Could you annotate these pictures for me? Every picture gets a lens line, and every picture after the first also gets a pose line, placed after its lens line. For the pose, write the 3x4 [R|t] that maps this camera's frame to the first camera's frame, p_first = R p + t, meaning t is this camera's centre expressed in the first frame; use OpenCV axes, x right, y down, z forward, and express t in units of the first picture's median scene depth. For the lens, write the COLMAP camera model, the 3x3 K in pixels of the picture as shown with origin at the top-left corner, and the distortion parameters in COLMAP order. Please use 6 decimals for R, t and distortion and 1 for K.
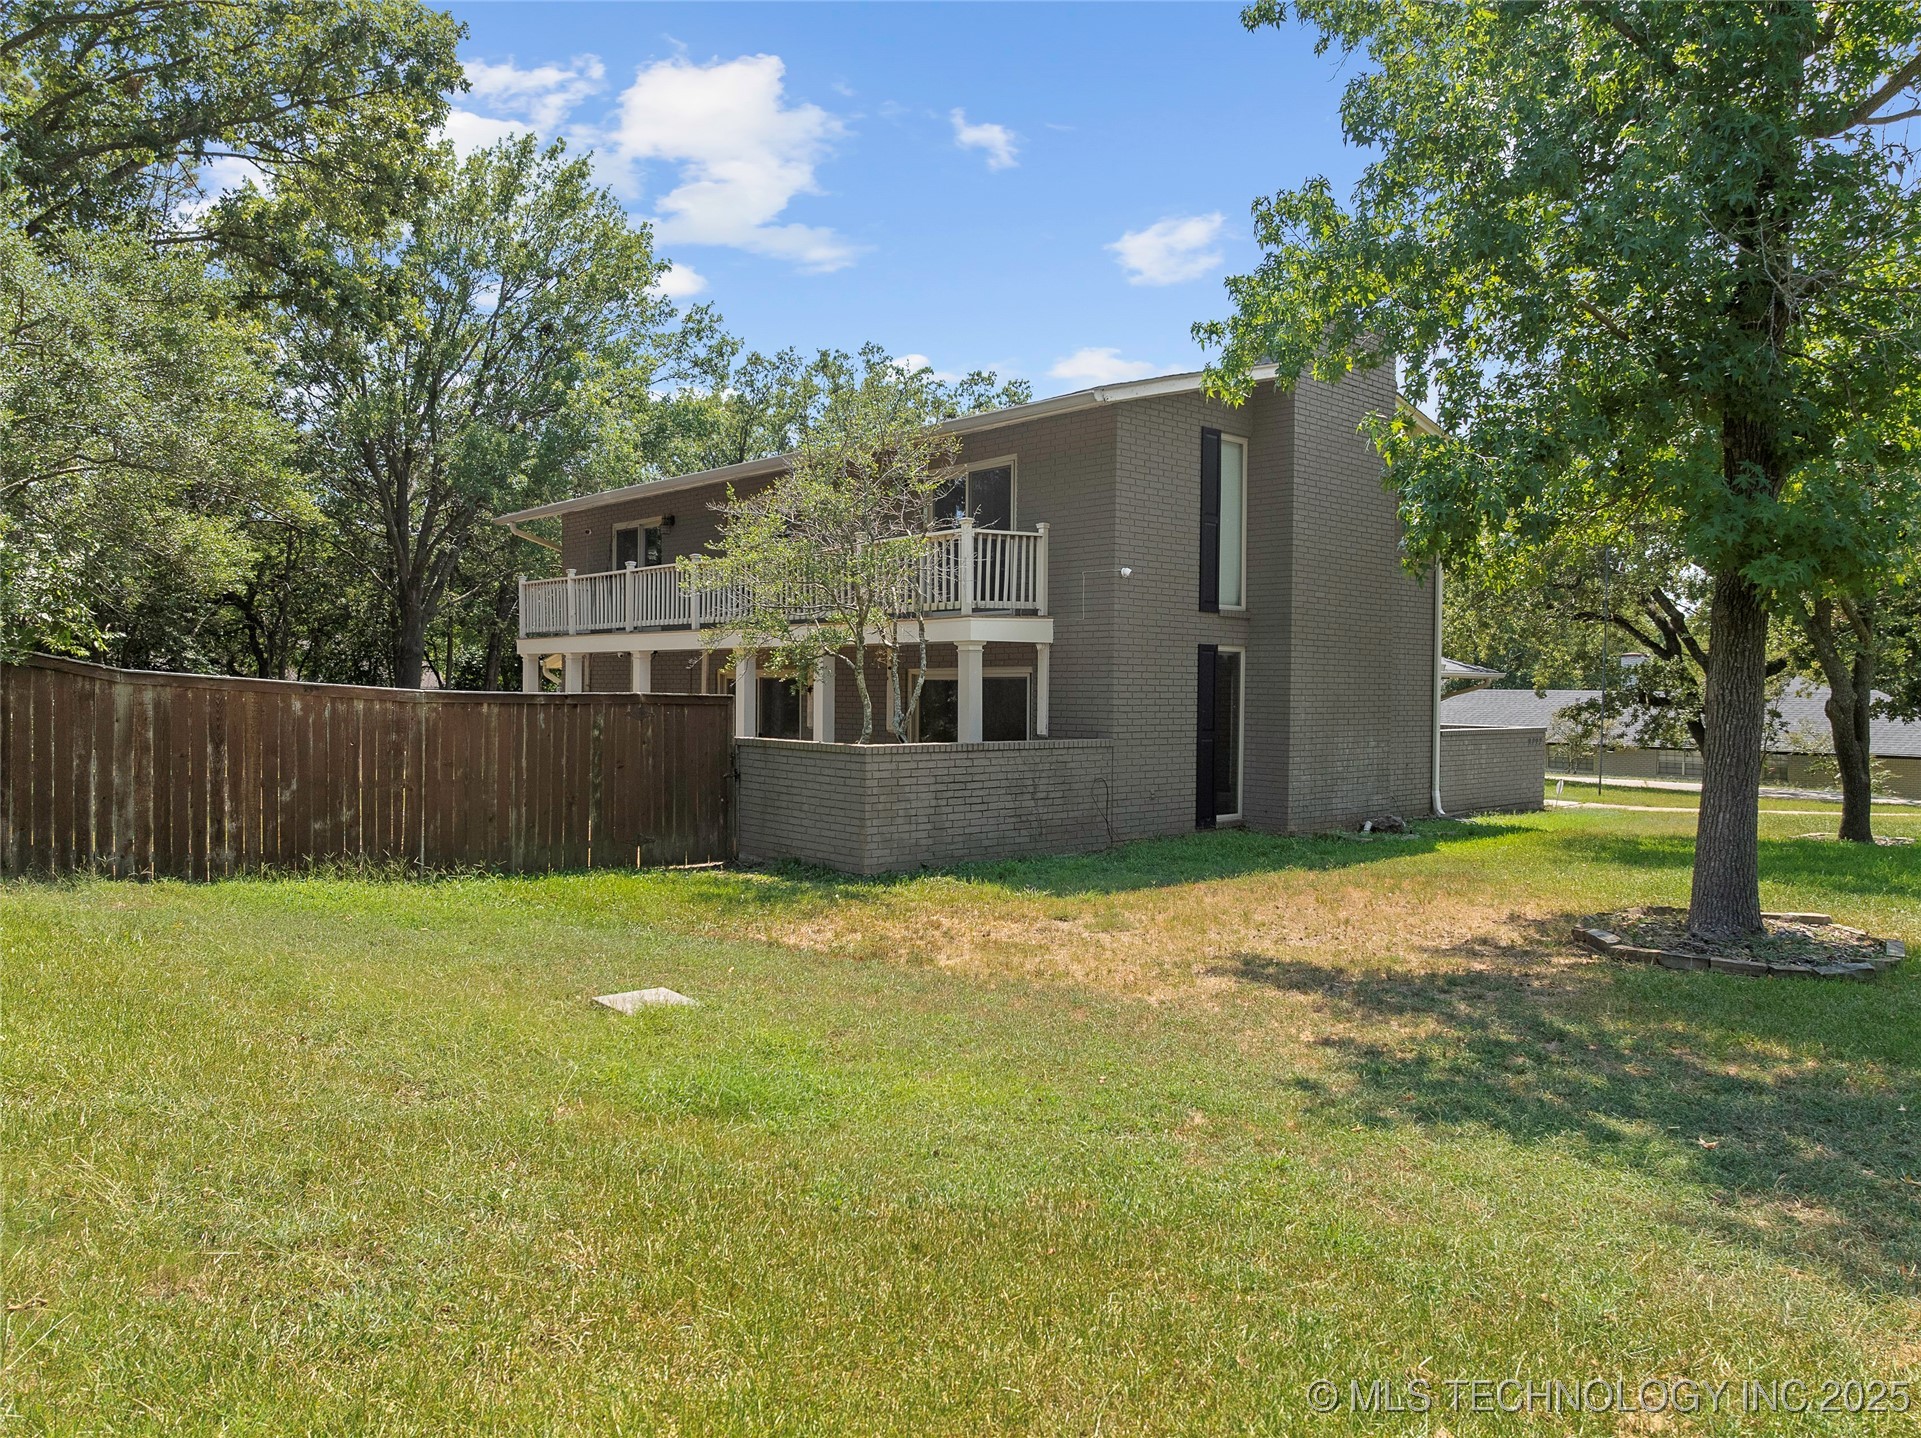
lens RADIAL K [[1330.5, 0, 960.5], [0, 1330.5, 719.0], [0, 0, 1]] dist [-0.022028, 0.001889]
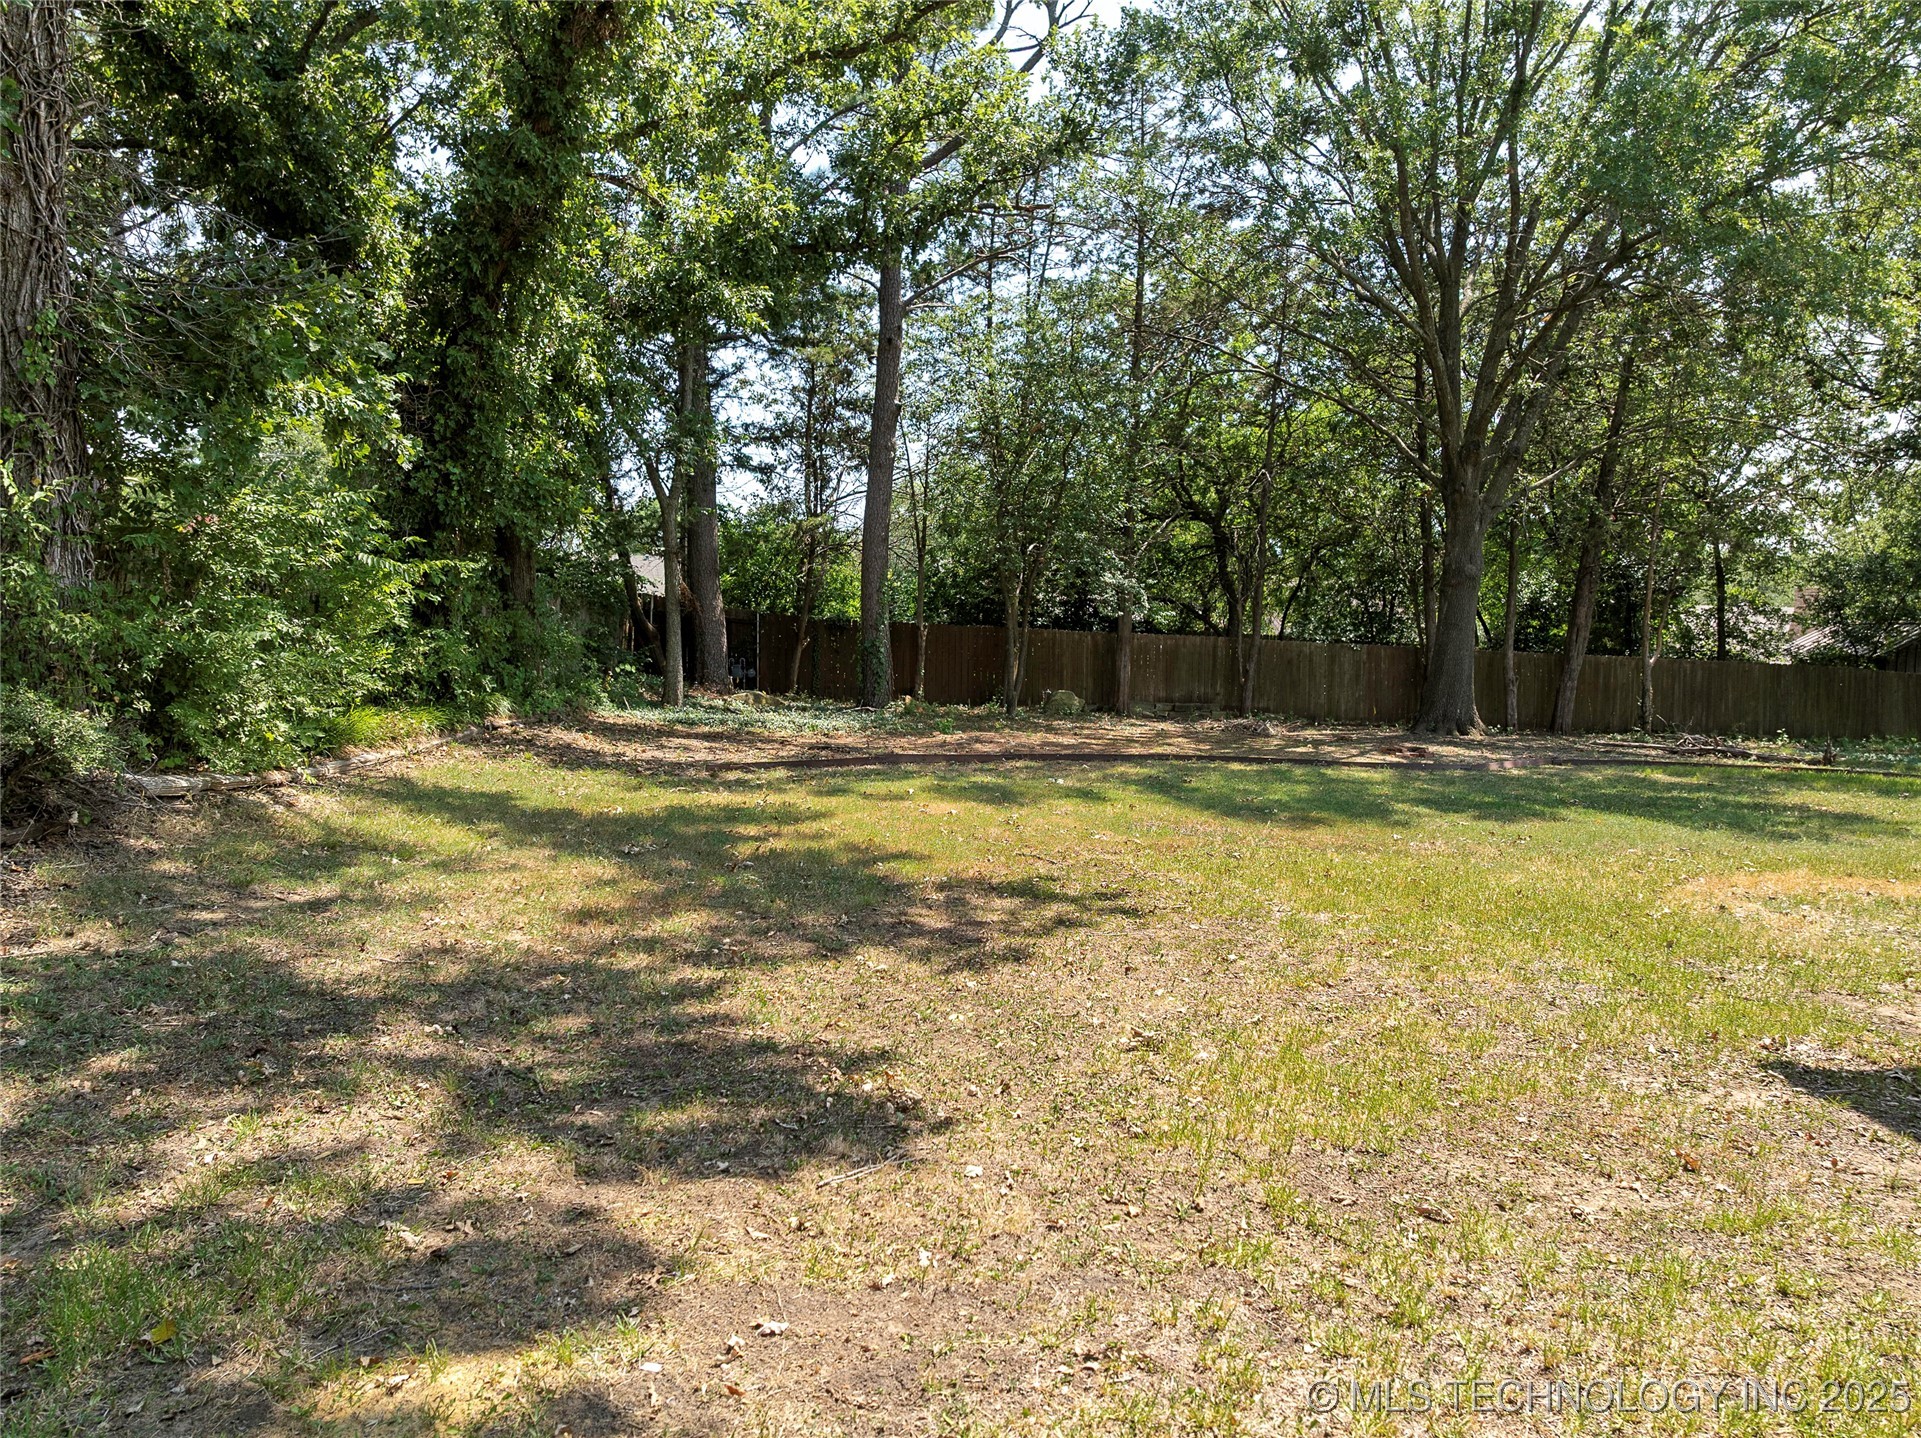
lens RADIAL K [[1330.5, 0, 960.5], [0, 1330.5, 719.0], [0, 0, 1]] dist [-0.022028, 0.001889]
pose [[0.759646, 0.035500, -0.649367, -0.401494], [-0.013758, 0.999163, 0.038529, -0.013595], [0.650191, -0.020334, 0.759499, 0.828282]]
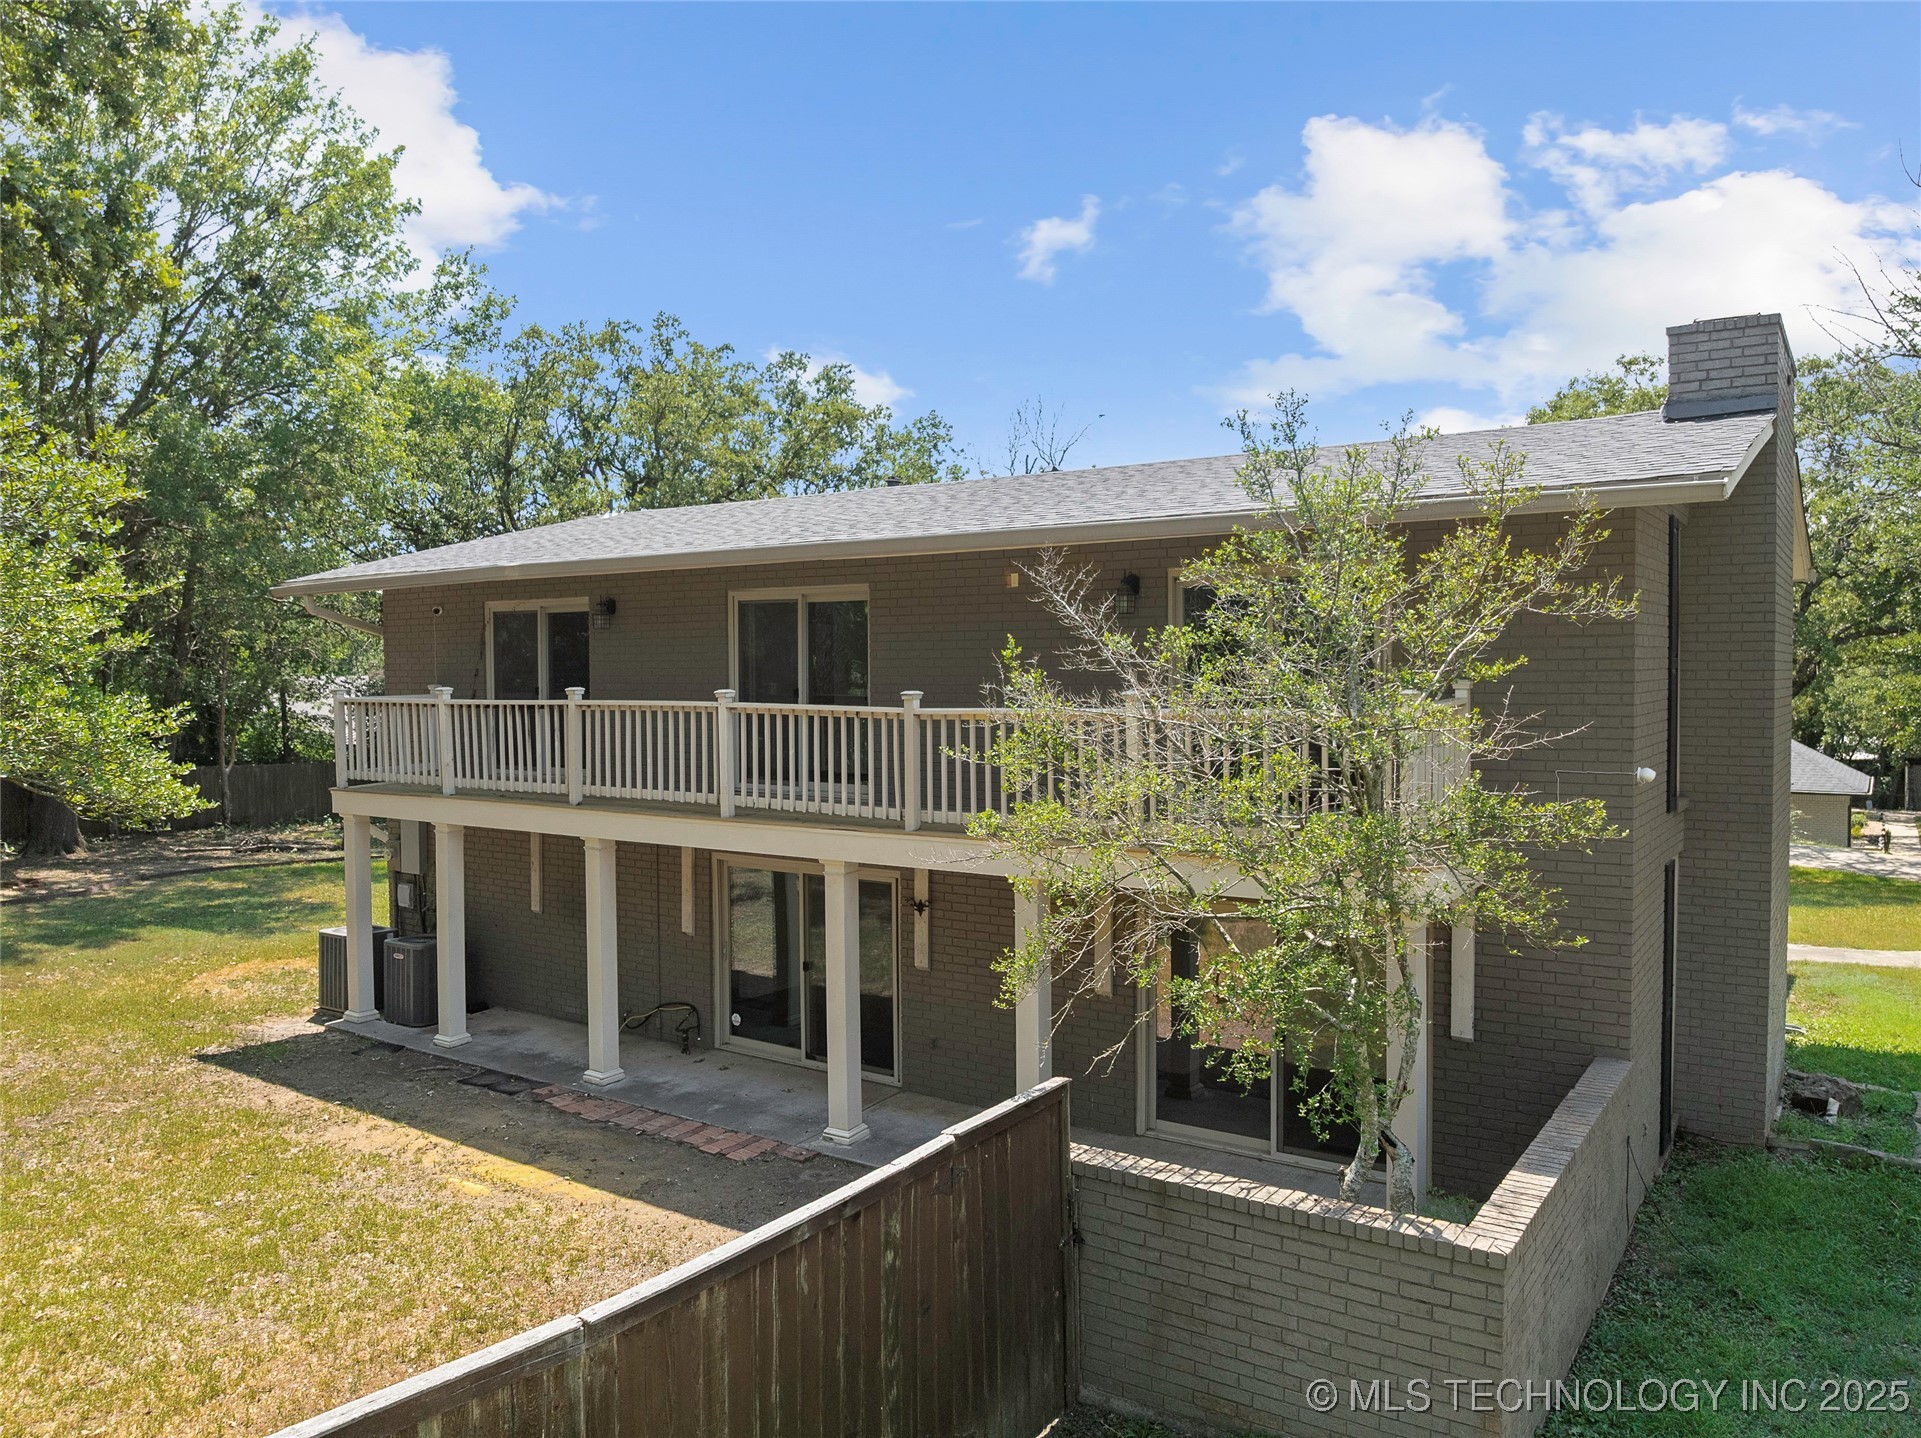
lens RADIAL K [[1363.8, 0, 956.0], [0, 1363.8, 738.0], [0, 0, 1]] dist [-0.053605, 0.000487]
pose [[0.970501, -0.021788, 0.240111, -0.236269], [0.015544, 0.999491, 0.027866, -0.112707], [-0.240596, -0.023311, 0.970345, 0.381987]]
